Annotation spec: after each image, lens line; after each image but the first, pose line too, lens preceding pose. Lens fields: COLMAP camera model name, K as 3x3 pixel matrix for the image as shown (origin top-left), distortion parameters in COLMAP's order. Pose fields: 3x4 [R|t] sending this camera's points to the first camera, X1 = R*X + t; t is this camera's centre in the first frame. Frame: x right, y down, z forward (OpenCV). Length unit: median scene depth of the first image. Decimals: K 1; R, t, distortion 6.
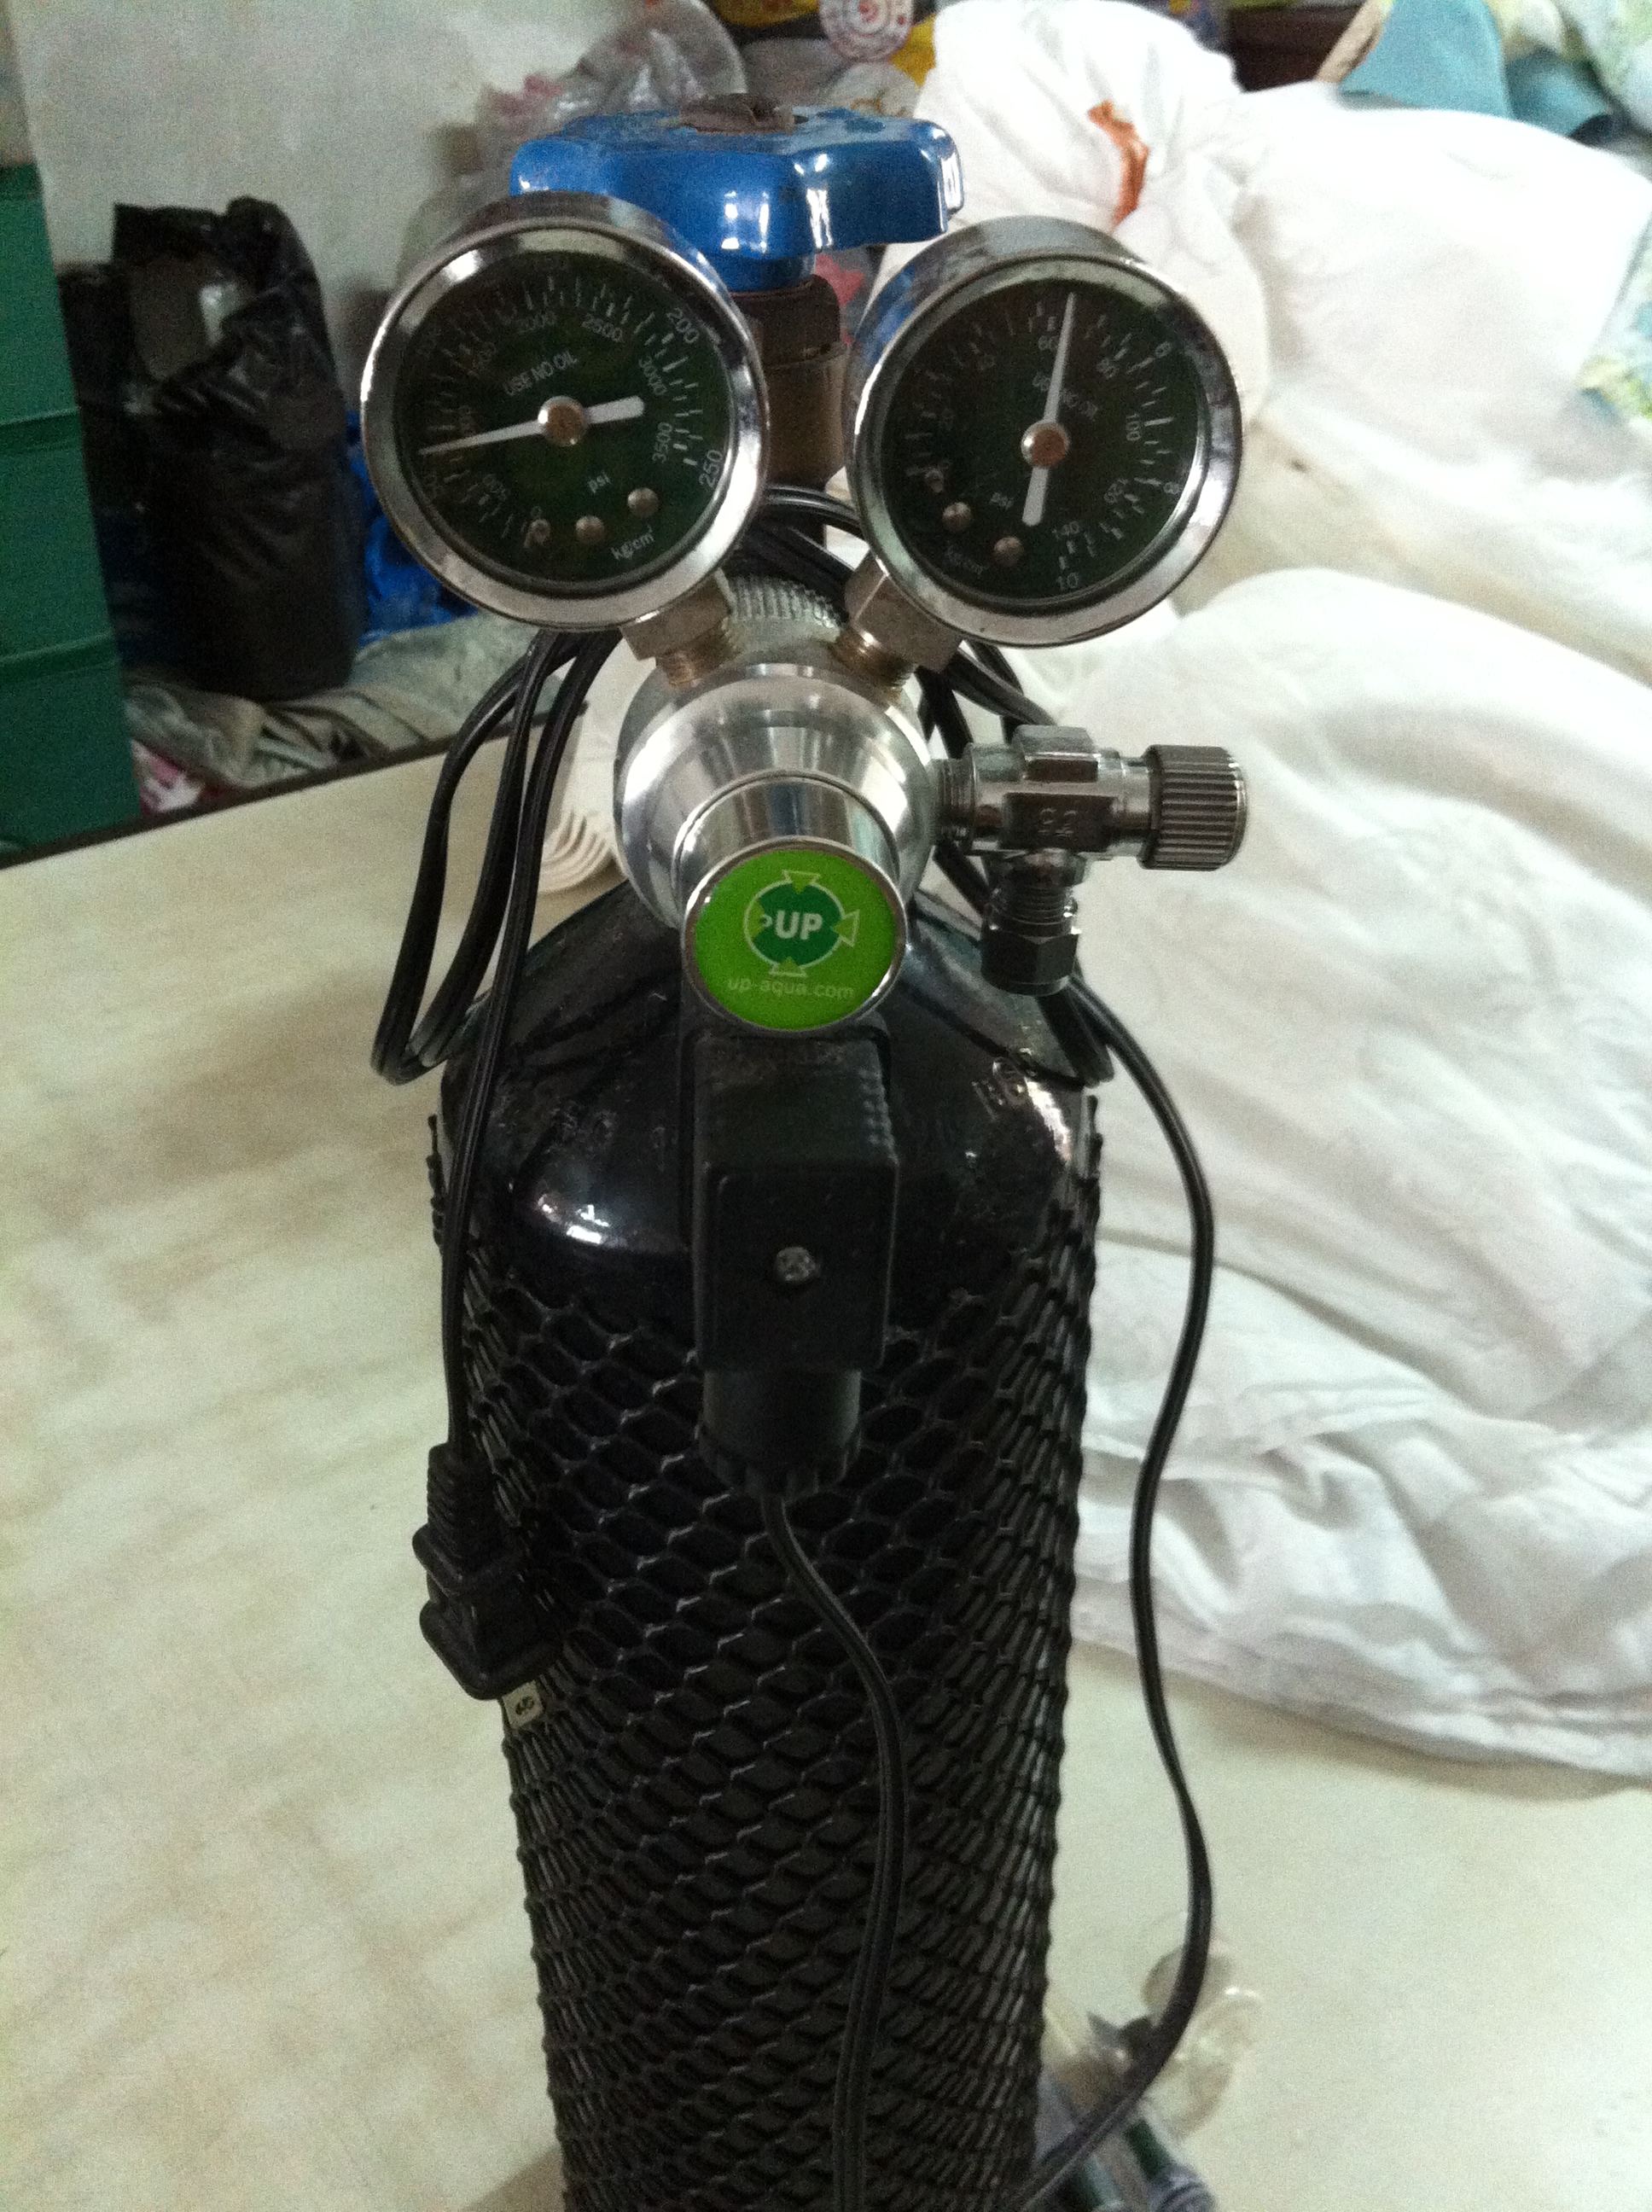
lens RADIAL K [[2144.0, 0, 826.0], [0, 2144.0, 1106.0], [0, 0, 1]] dist [-0.004562, -0.011538]
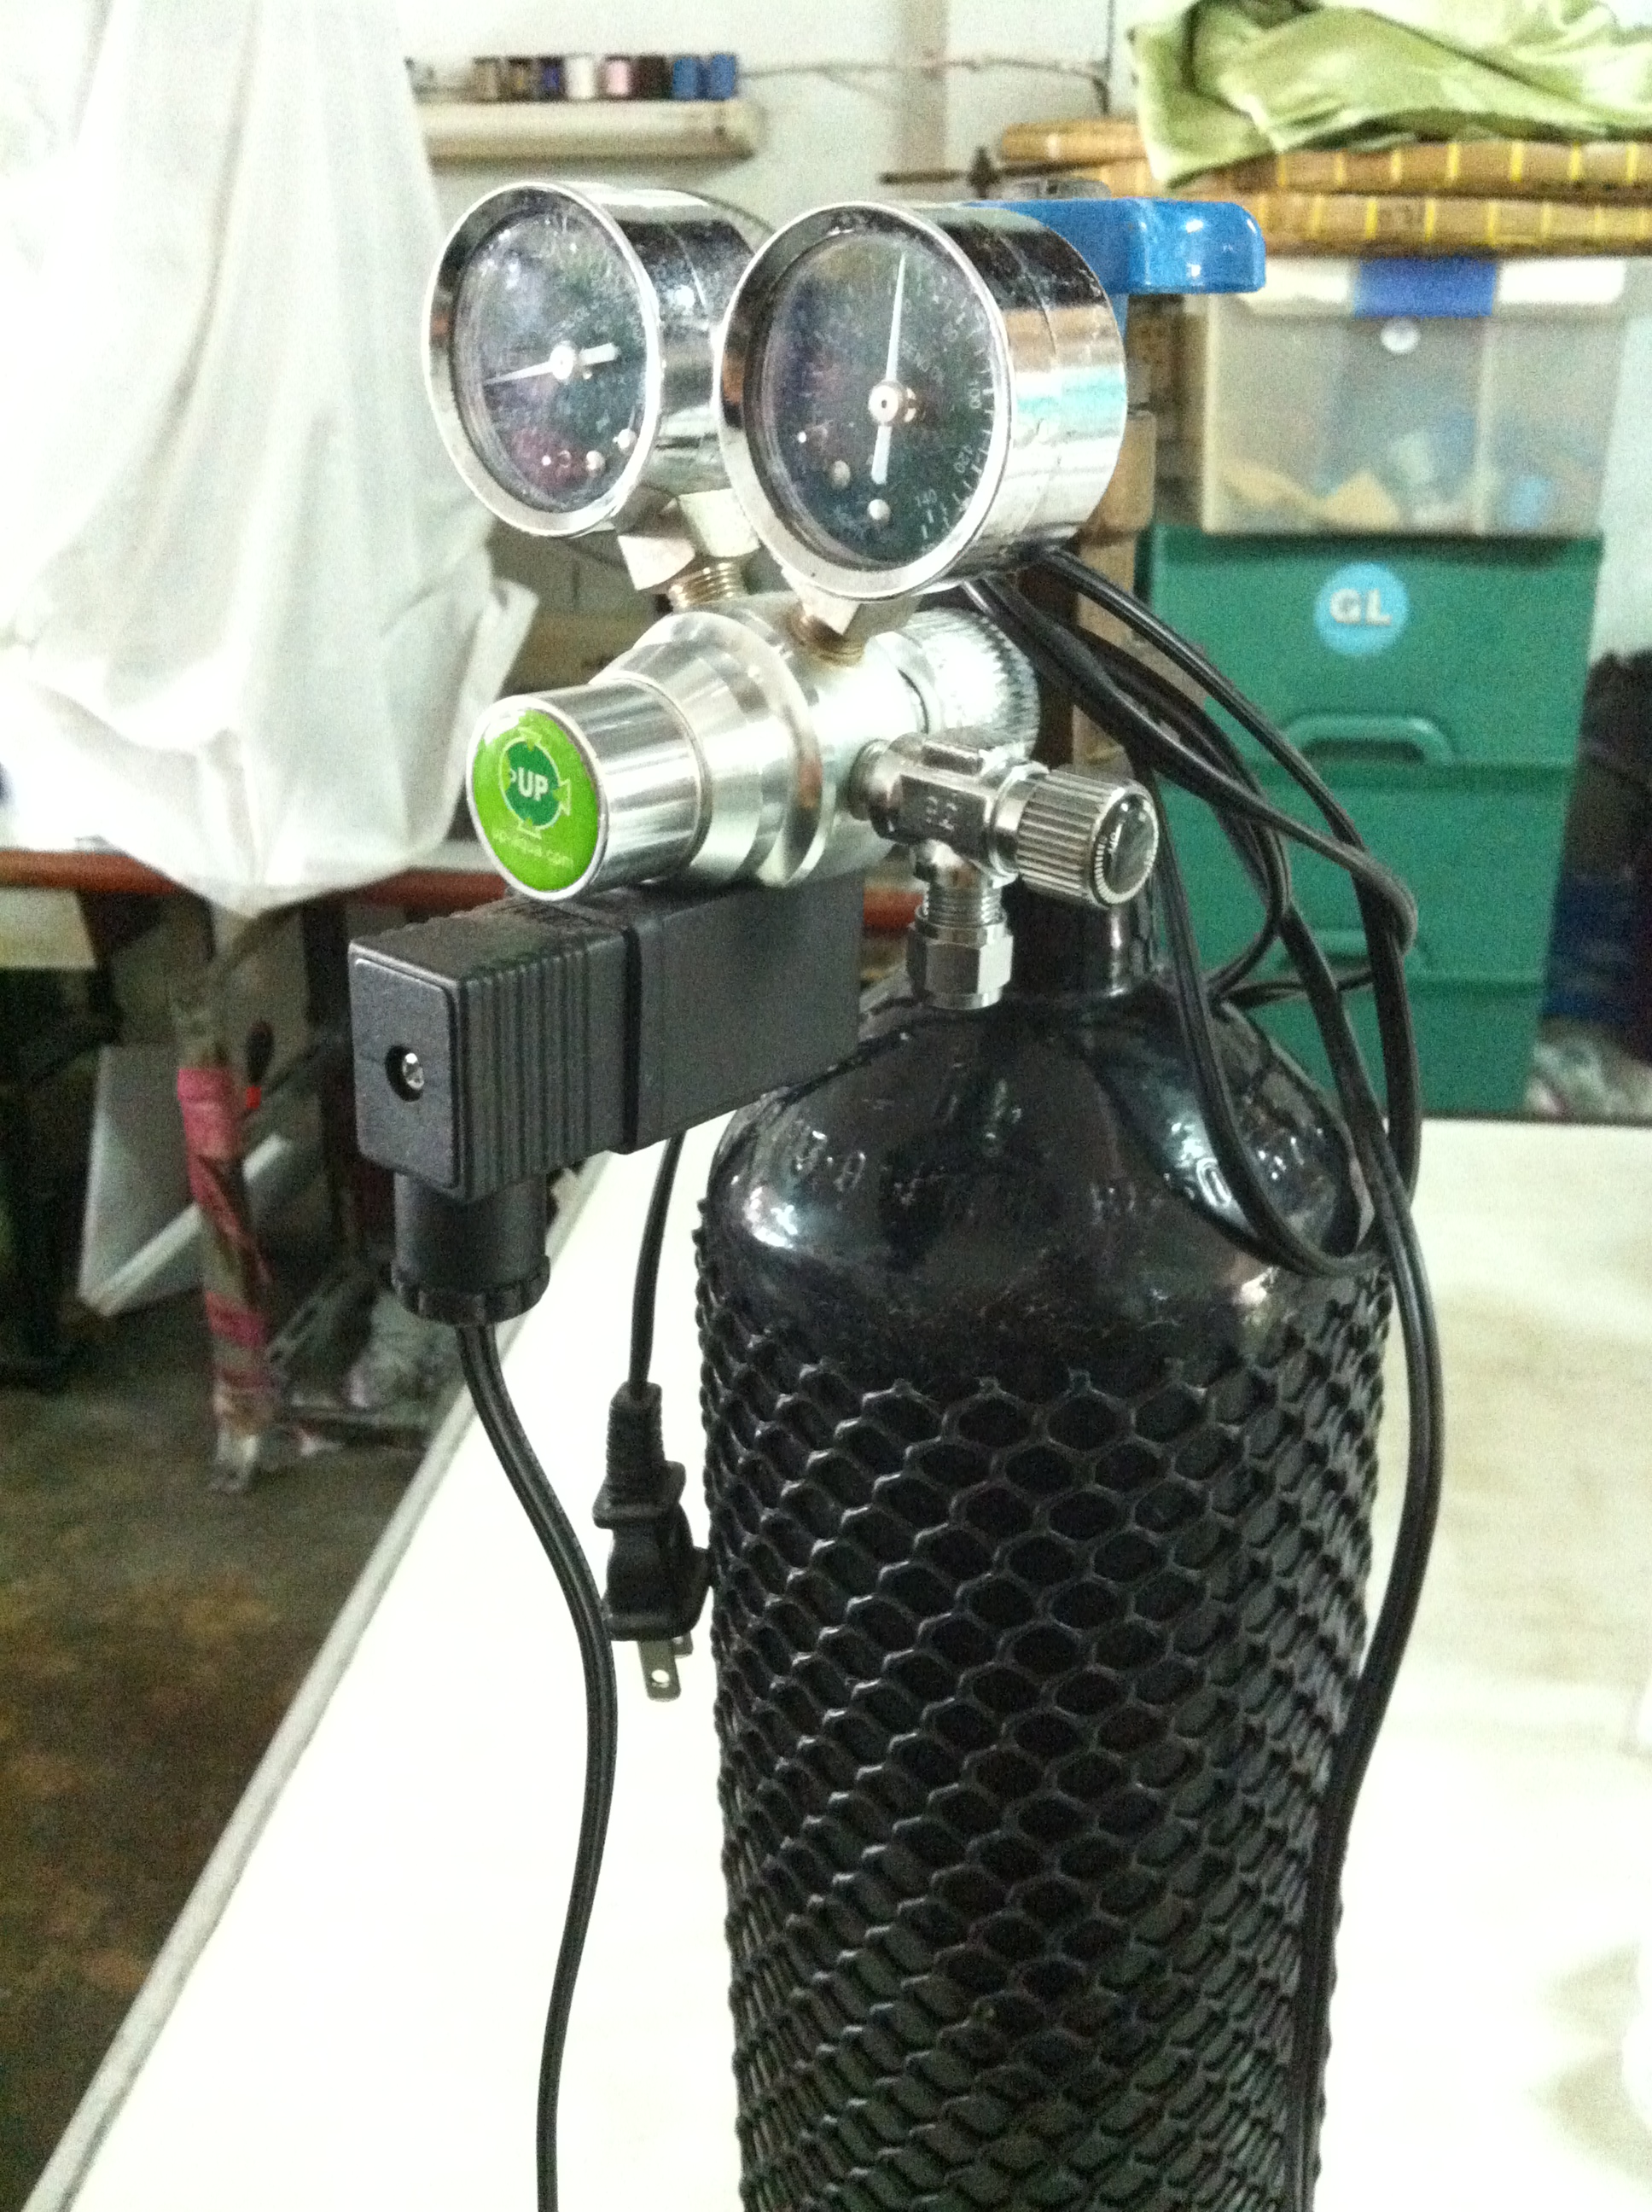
lens RADIAL K [[2144.0, 0, 826.0], [0, 2144.0, 1106.0], [0, 0, 1]] dist [-0.004562, -0.011538]
pose [[0.699629, 0.246555, -0.670619, 0.287815], [-0.369009, 0.928401, -0.043642, 0.020265], [0.611843, 0.277998, 0.740517, 0.105974]]
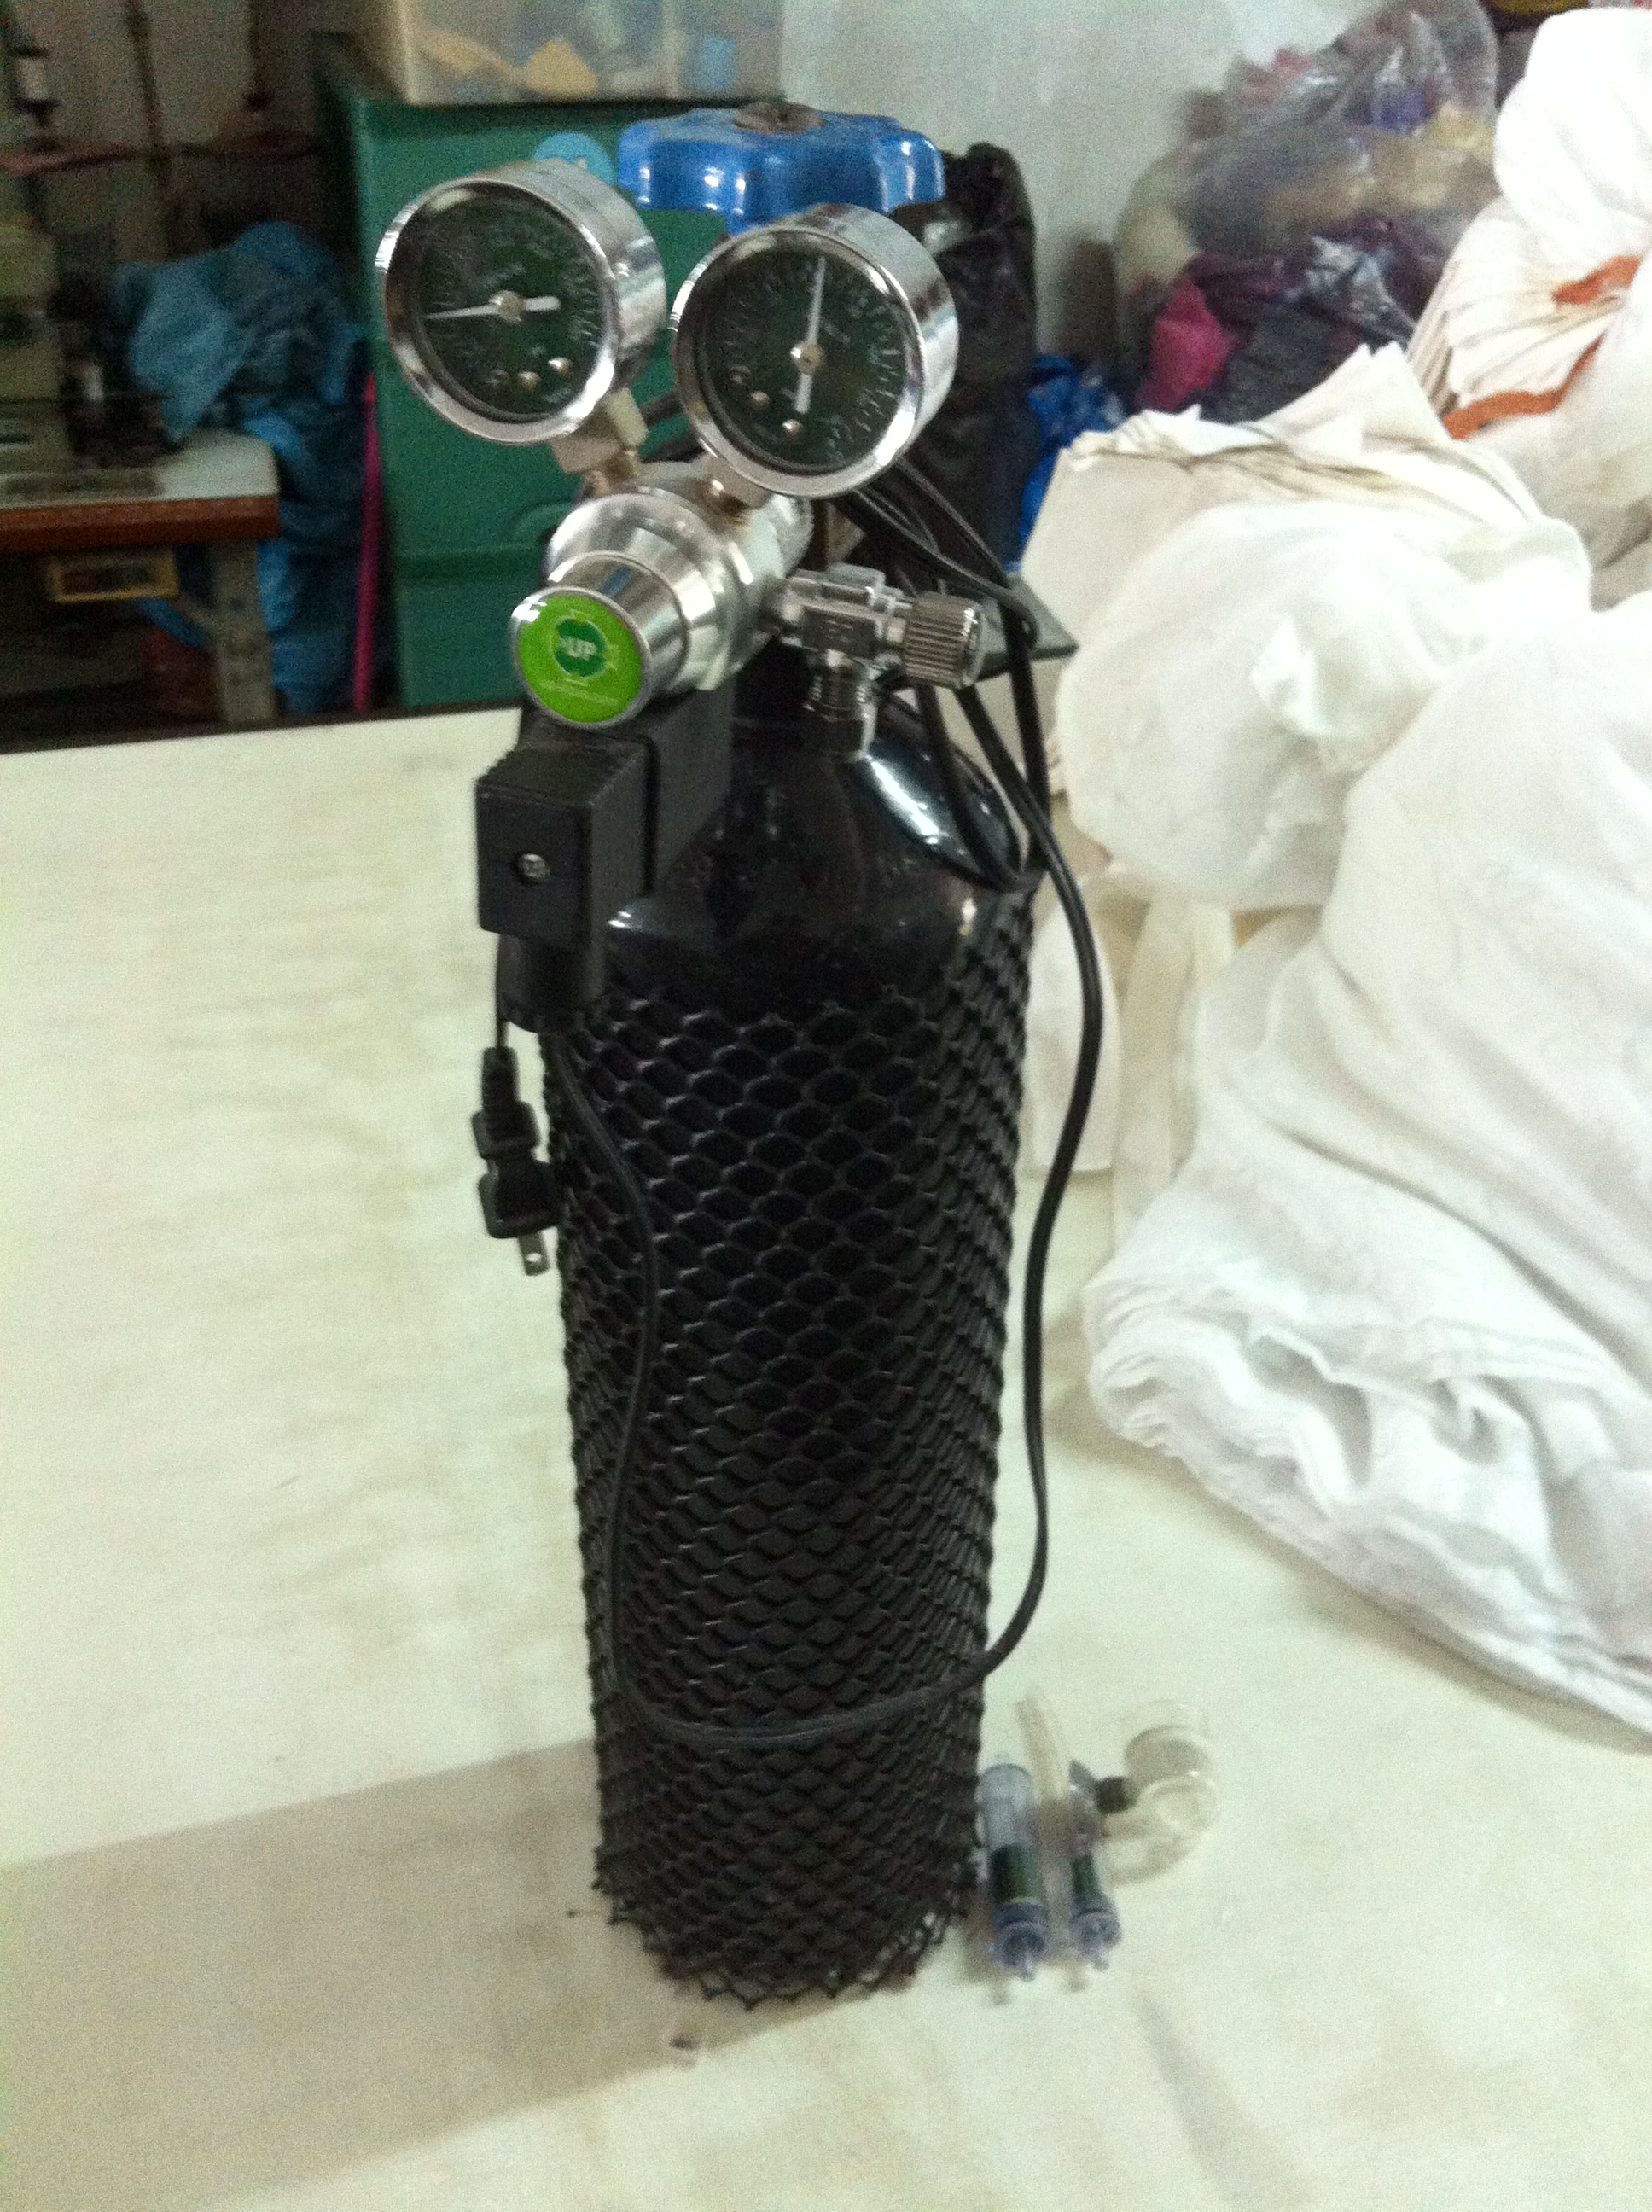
lens RADIAL K [[2144.0, 0, 826.0], [0, 2144.0, 1106.0], [0, 0, 1]] dist [-0.004562, -0.011538]
pose [[0.932575, 0.214000, -0.290704, 0.220330], [-0.209252, 0.976697, 0.047712, 0.041408], [0.294140, 0.016336, 0.955623, -0.135750]]
